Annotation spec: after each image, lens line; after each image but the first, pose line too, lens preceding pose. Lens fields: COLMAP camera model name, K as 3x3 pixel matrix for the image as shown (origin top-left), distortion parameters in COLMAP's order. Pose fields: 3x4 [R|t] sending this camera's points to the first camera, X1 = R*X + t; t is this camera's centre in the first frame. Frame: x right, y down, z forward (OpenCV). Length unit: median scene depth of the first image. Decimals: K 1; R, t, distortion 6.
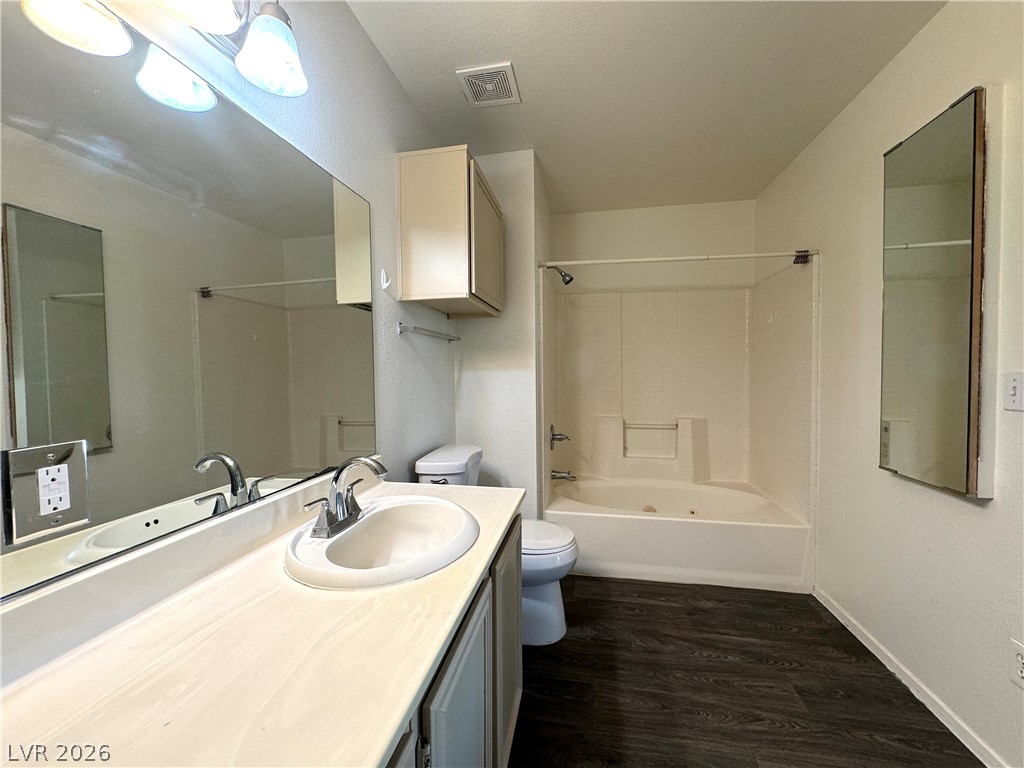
lens RADIAL K [[409.4, 0, 513.1], [0, 409.4, 377.5], [0, 0, 1]] dist [0.000039, 0.000534]
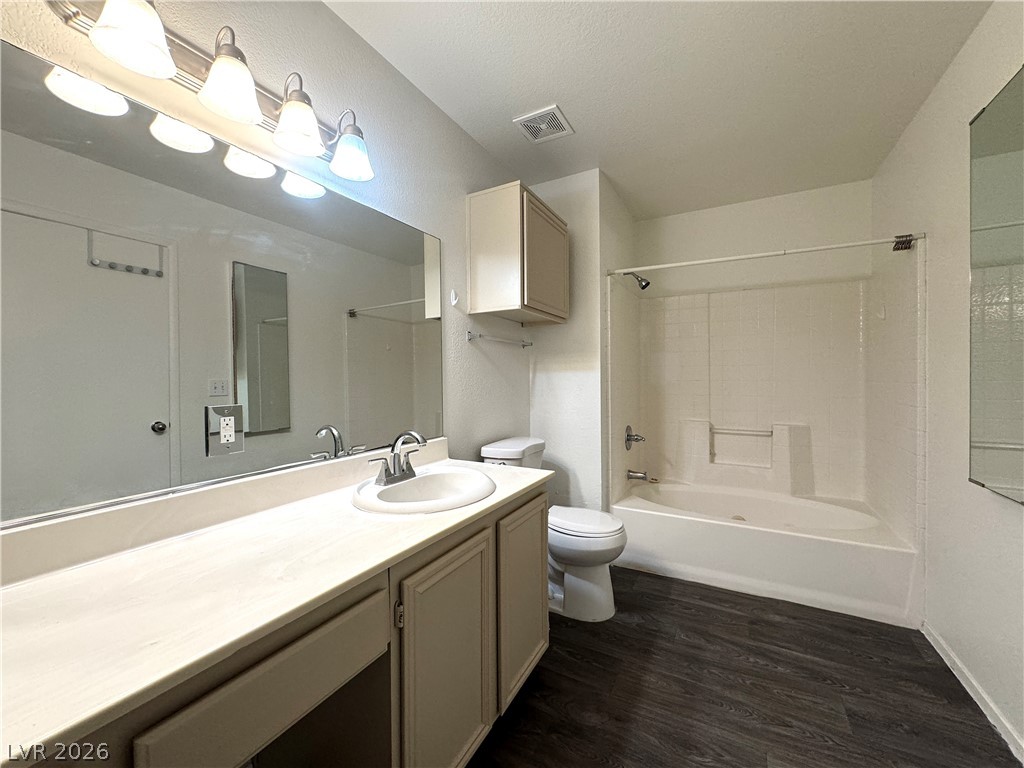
lens RADIAL K [[409.4, 0, 512.1], [0, 409.4, 377.0], [0, 0, 1]] dist [0.000039, 0.000534]
pose [[0.950518, 0.001778, -0.310664, 0.213633], [-0.007258, 0.999838, -0.016484, 0.018922], [0.310584, 0.017924, 0.950377, -0.112972]]
